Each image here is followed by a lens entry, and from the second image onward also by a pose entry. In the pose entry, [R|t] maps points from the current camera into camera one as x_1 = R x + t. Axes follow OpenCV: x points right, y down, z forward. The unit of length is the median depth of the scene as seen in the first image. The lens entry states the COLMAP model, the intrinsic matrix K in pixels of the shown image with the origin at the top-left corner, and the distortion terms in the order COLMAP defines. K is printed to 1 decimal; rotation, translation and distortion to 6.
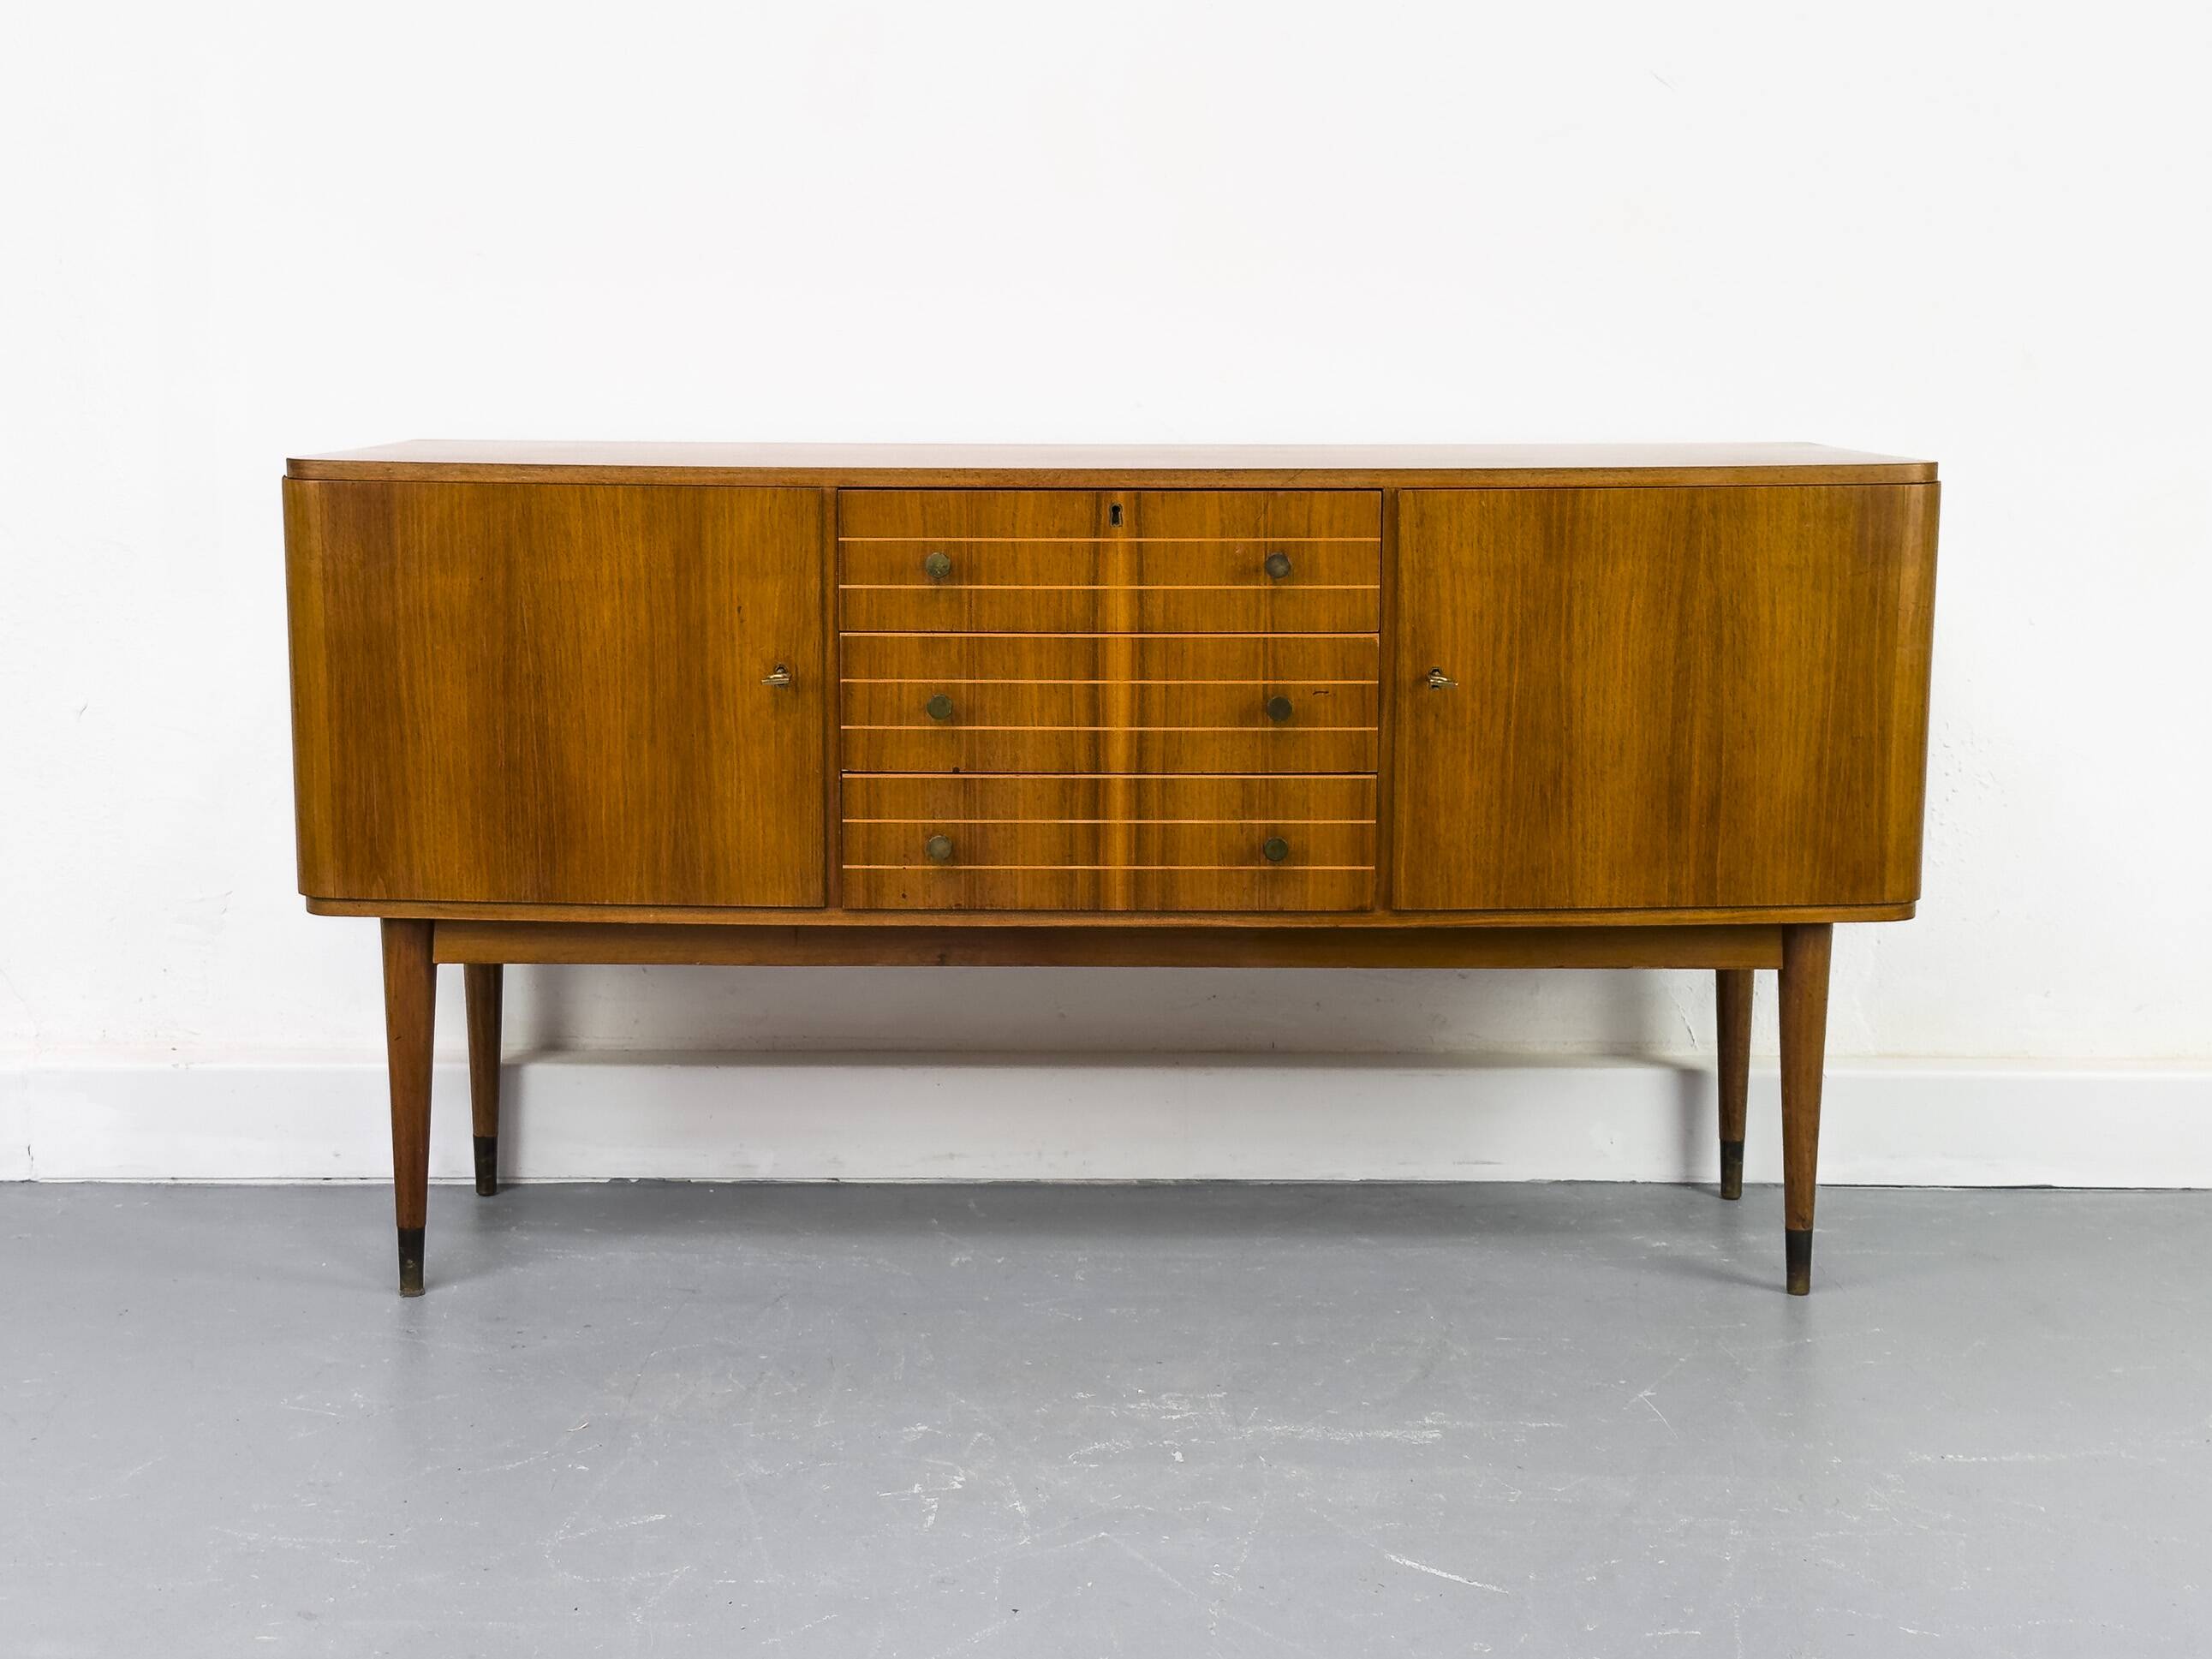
lens RADIAL K [[3131.9, 0, 1079.4], [0, 3131.9, 833.0], [0, 0, 1]] dist [0.139525, -0.066579]
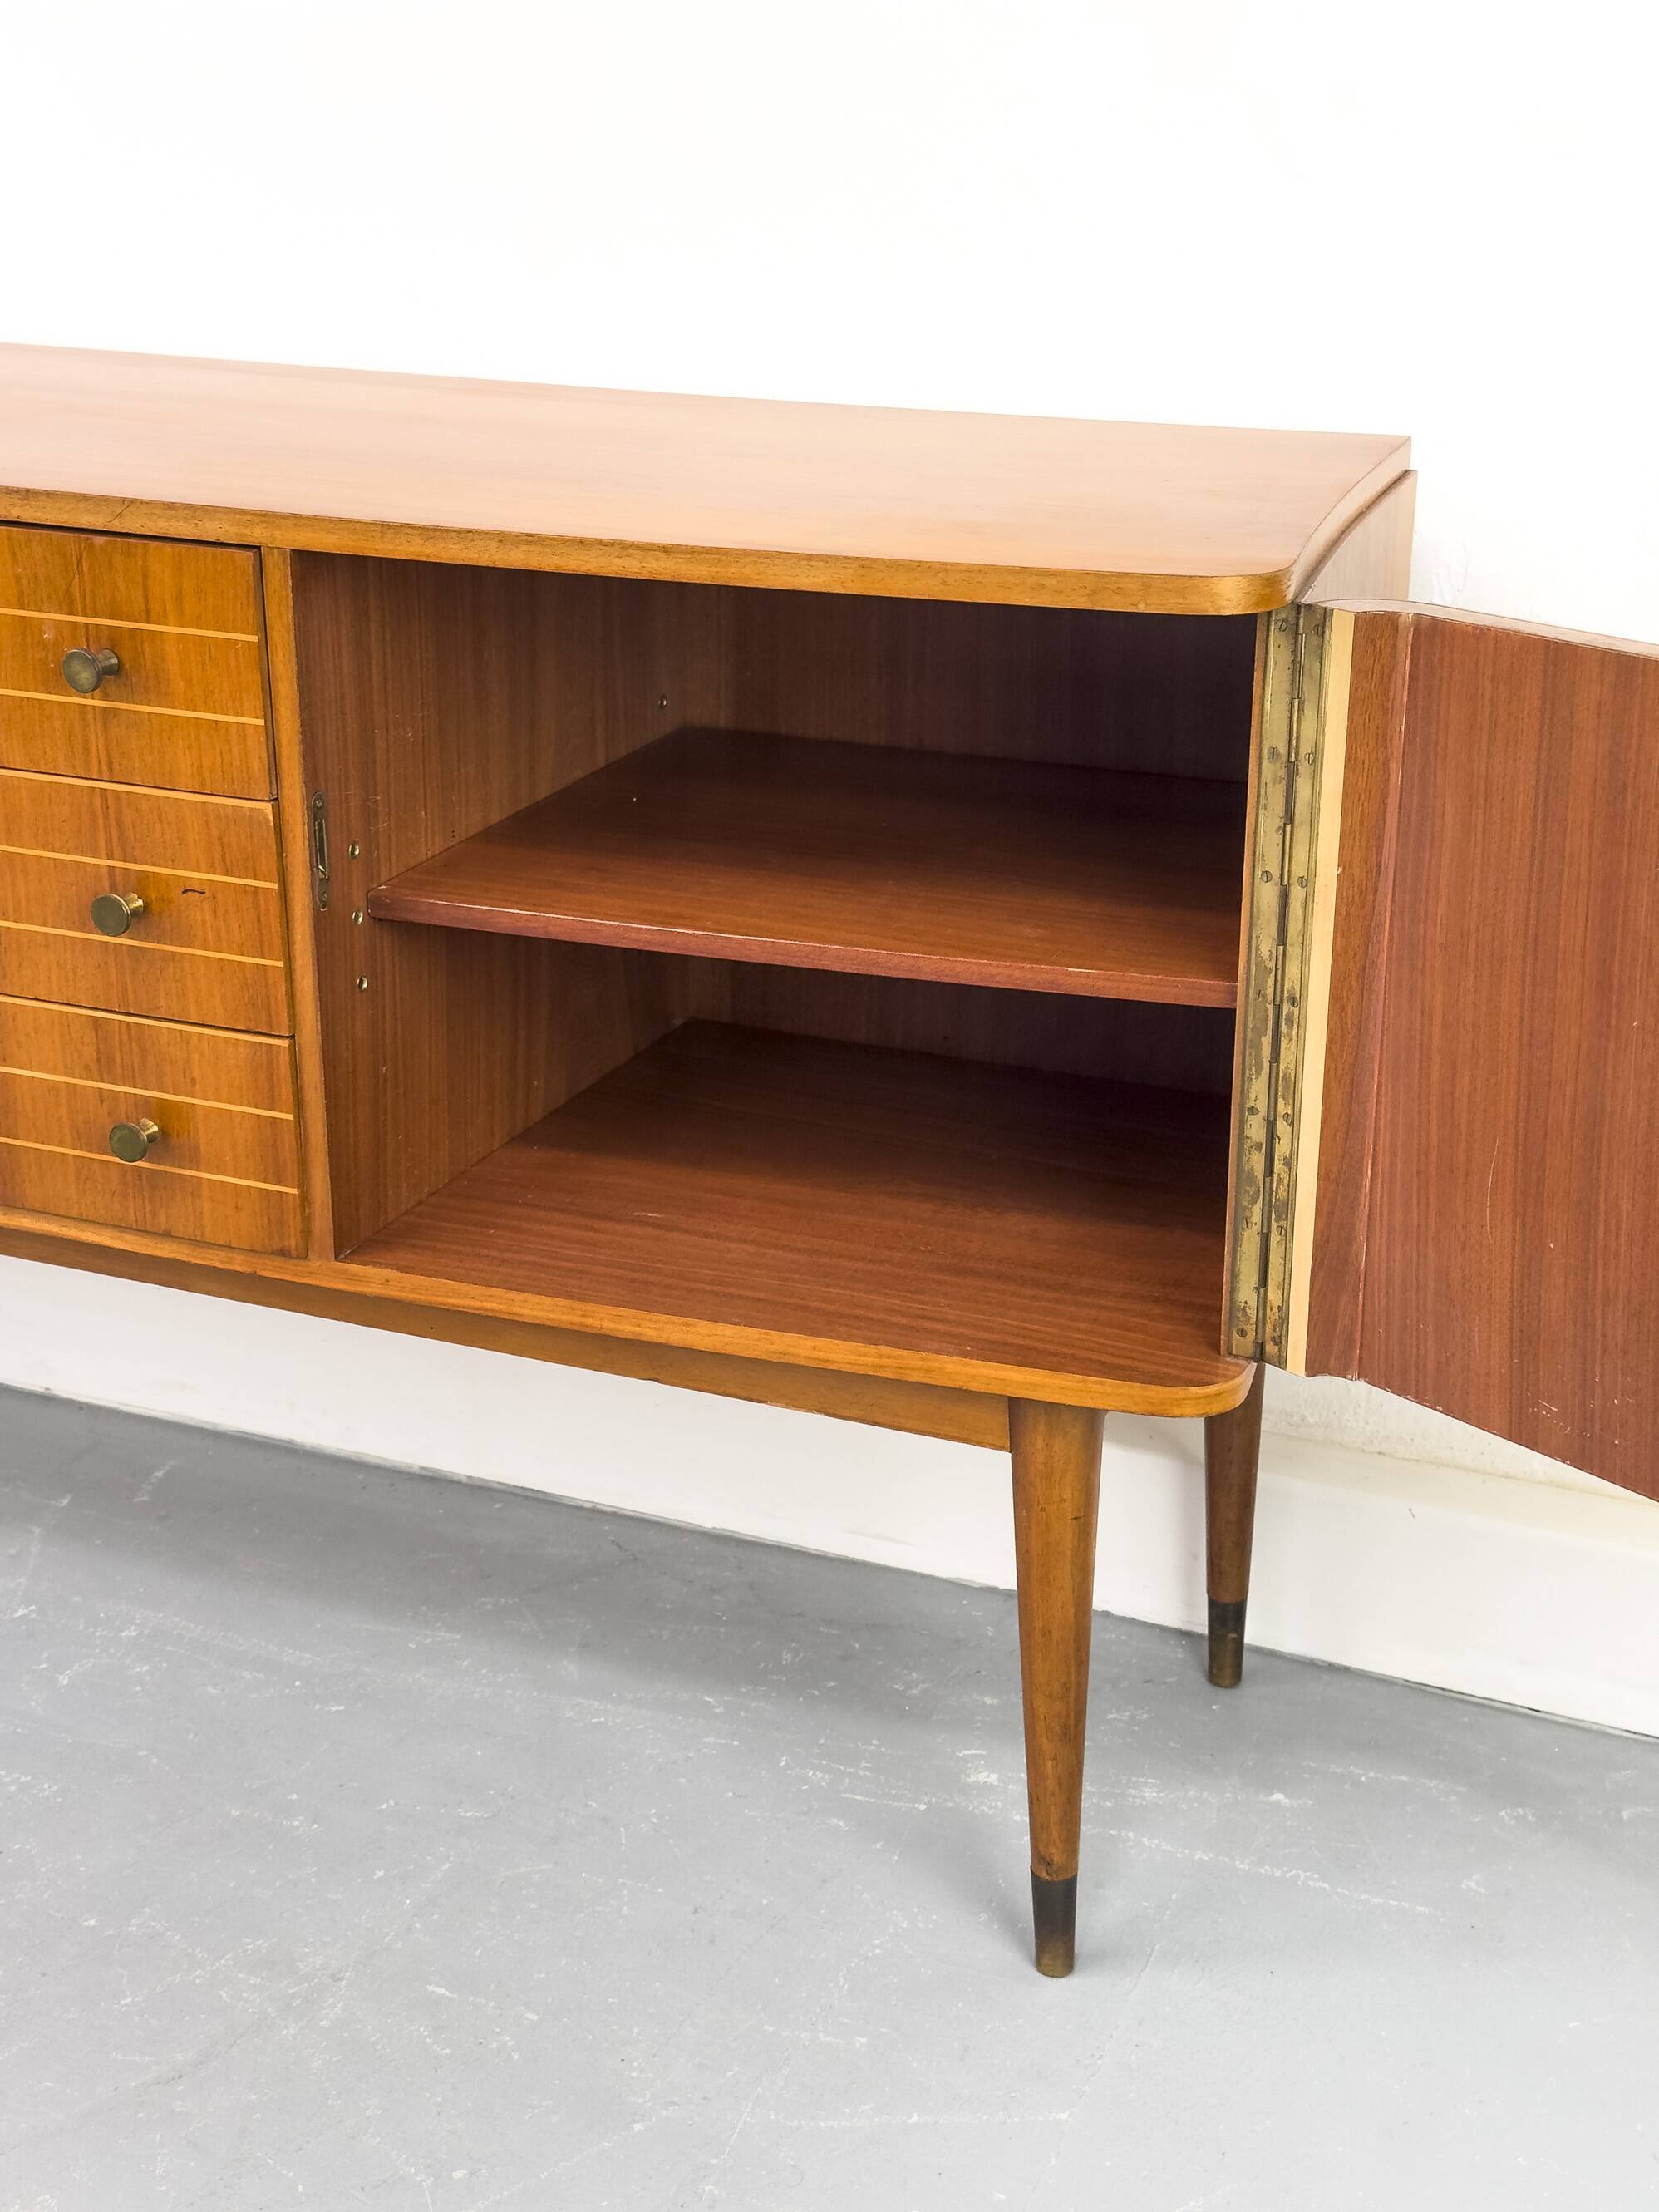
lens RADIAL K [[3033.0, 0, 833.4], [0, 3033.0, 1097.6], [0, 0, 1]] dist [0.166847, -0.028554]
pose [[0.920222, 0.138782, -0.365966, 0.396887], [-0.067204, 0.977165, 0.201576, -0.129087], [0.385585, -0.160901, 0.908535, 0.525647]]
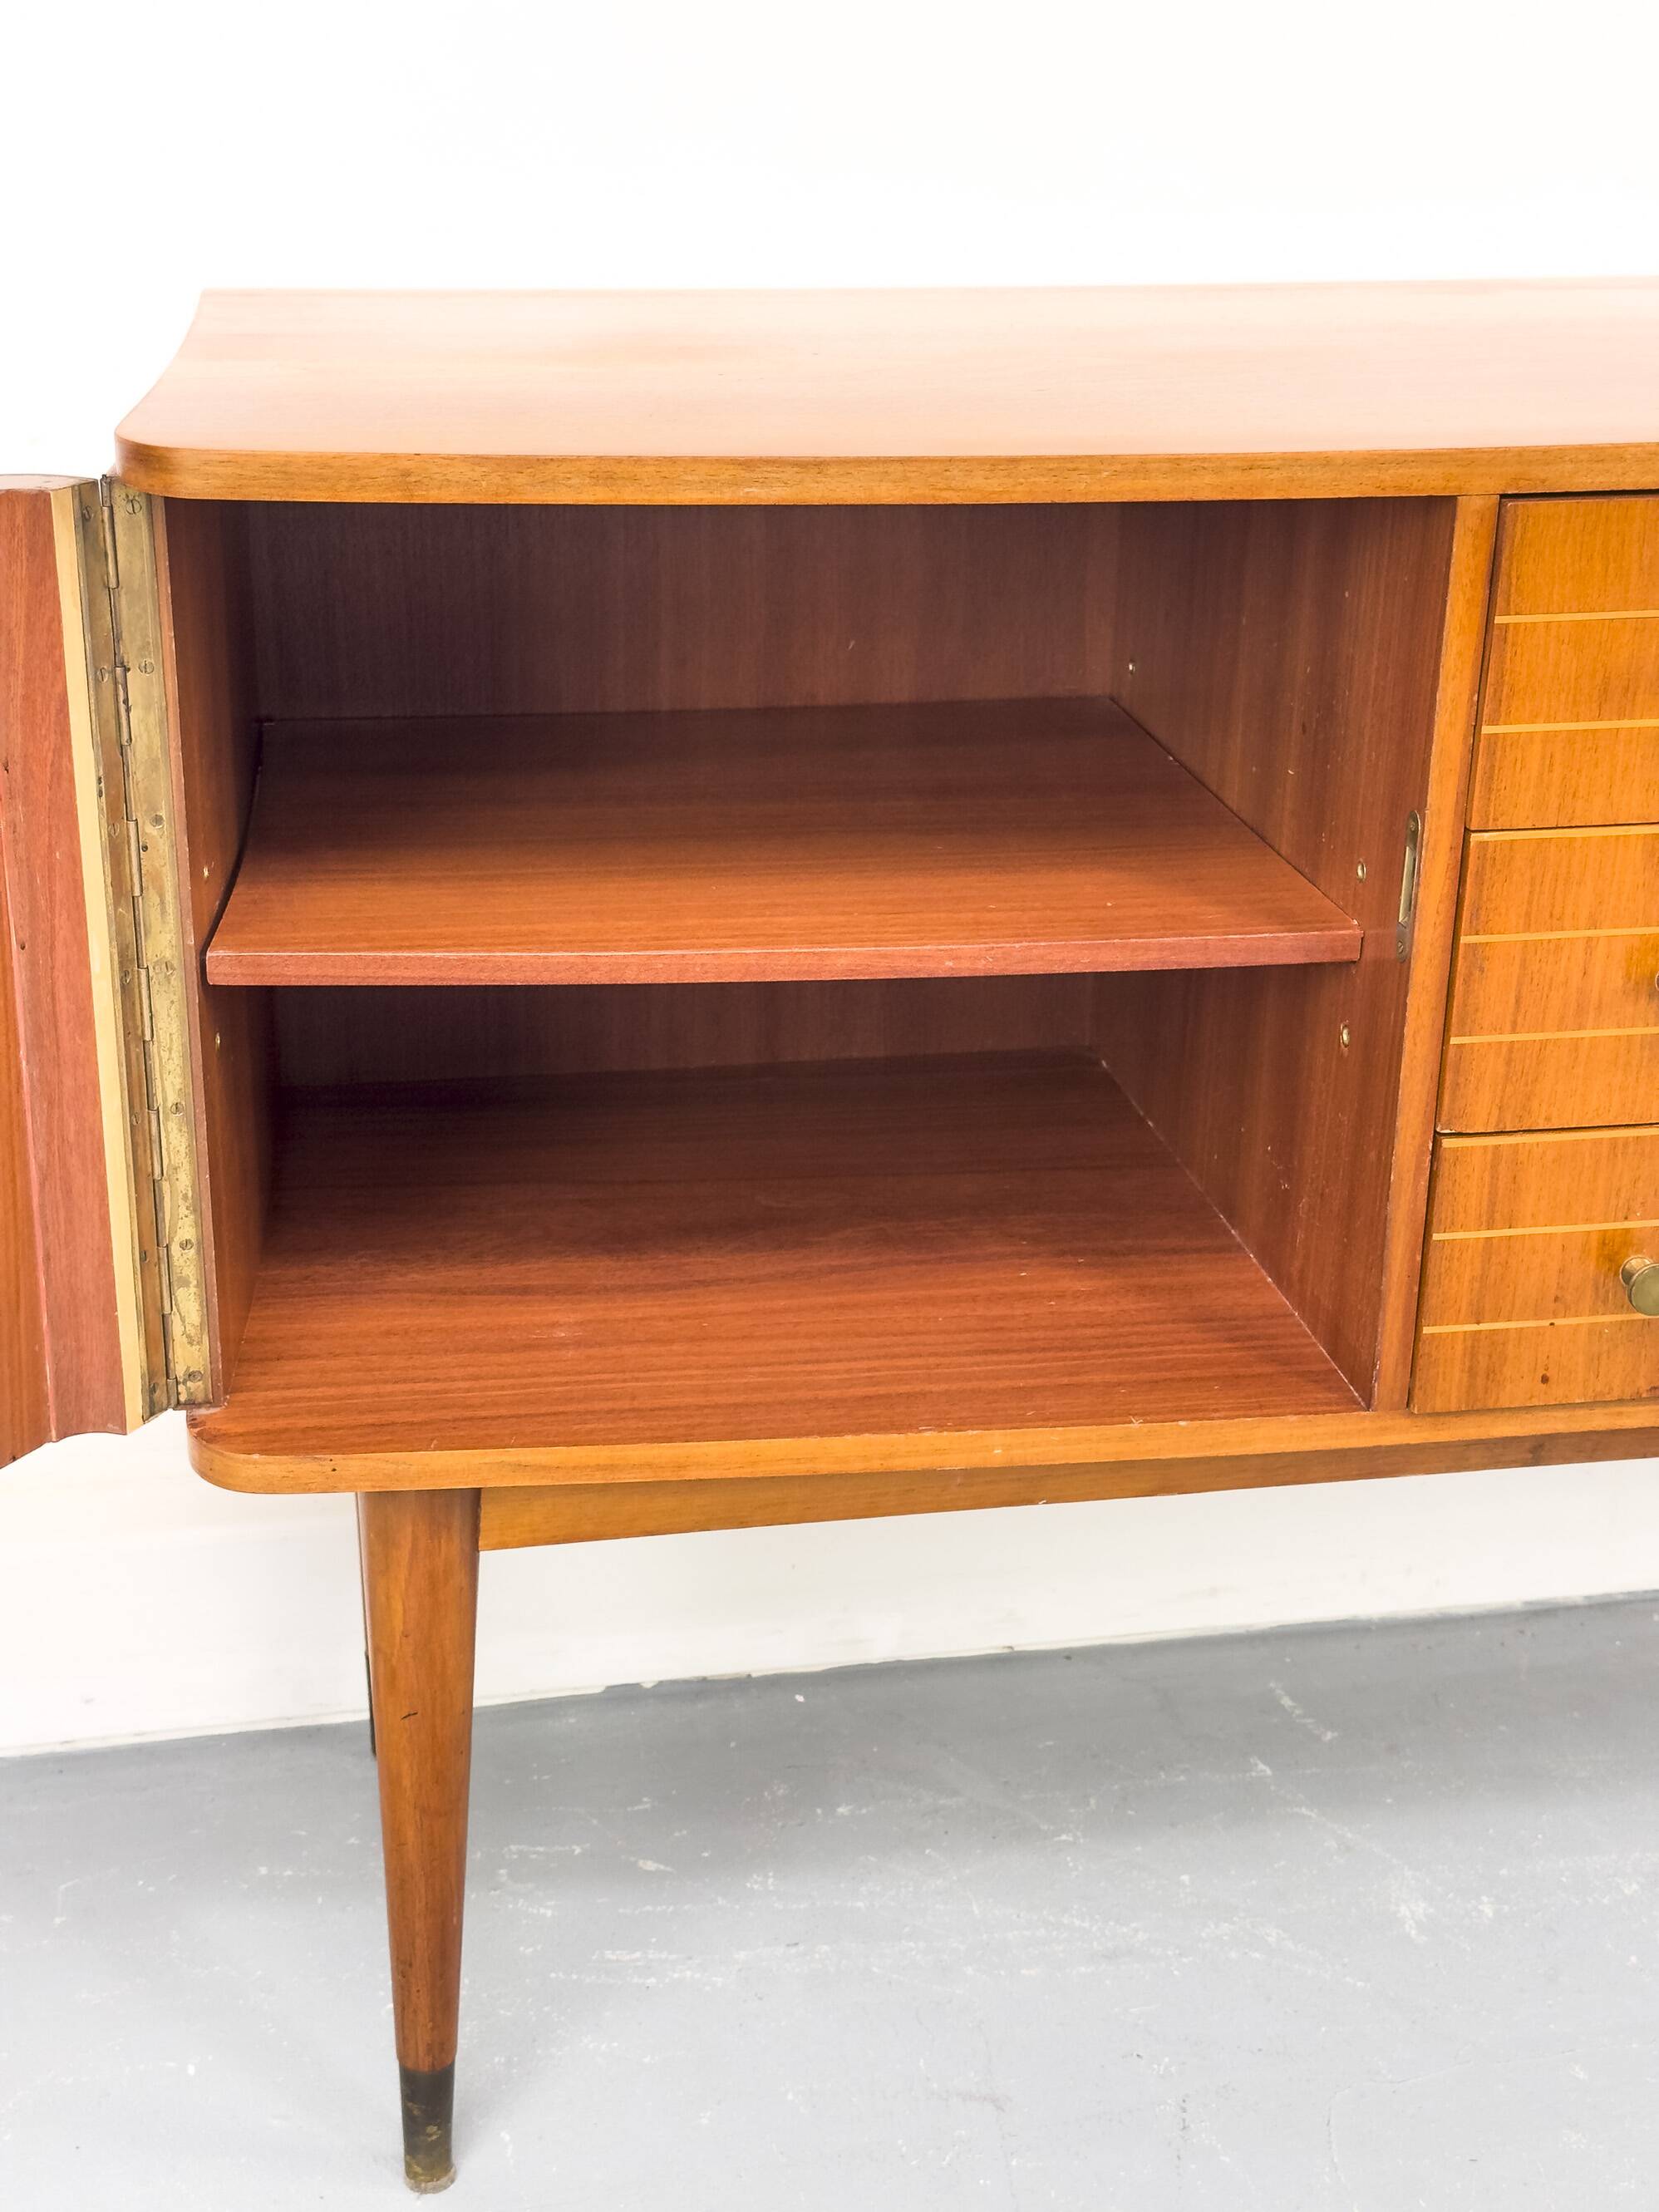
lens RADIAL K [[3088.8, 0, 816.3], [0, 3088.8, 1094.7], [0, 0, 1]] dist [0.147551, -0.154287]
pose [[0.980203, -0.061309, 0.188265, -0.246469], [0.019760, 0.976396, 0.215083, -0.122132], [-0.197008, -0.207105, 0.958277, 0.598401]]
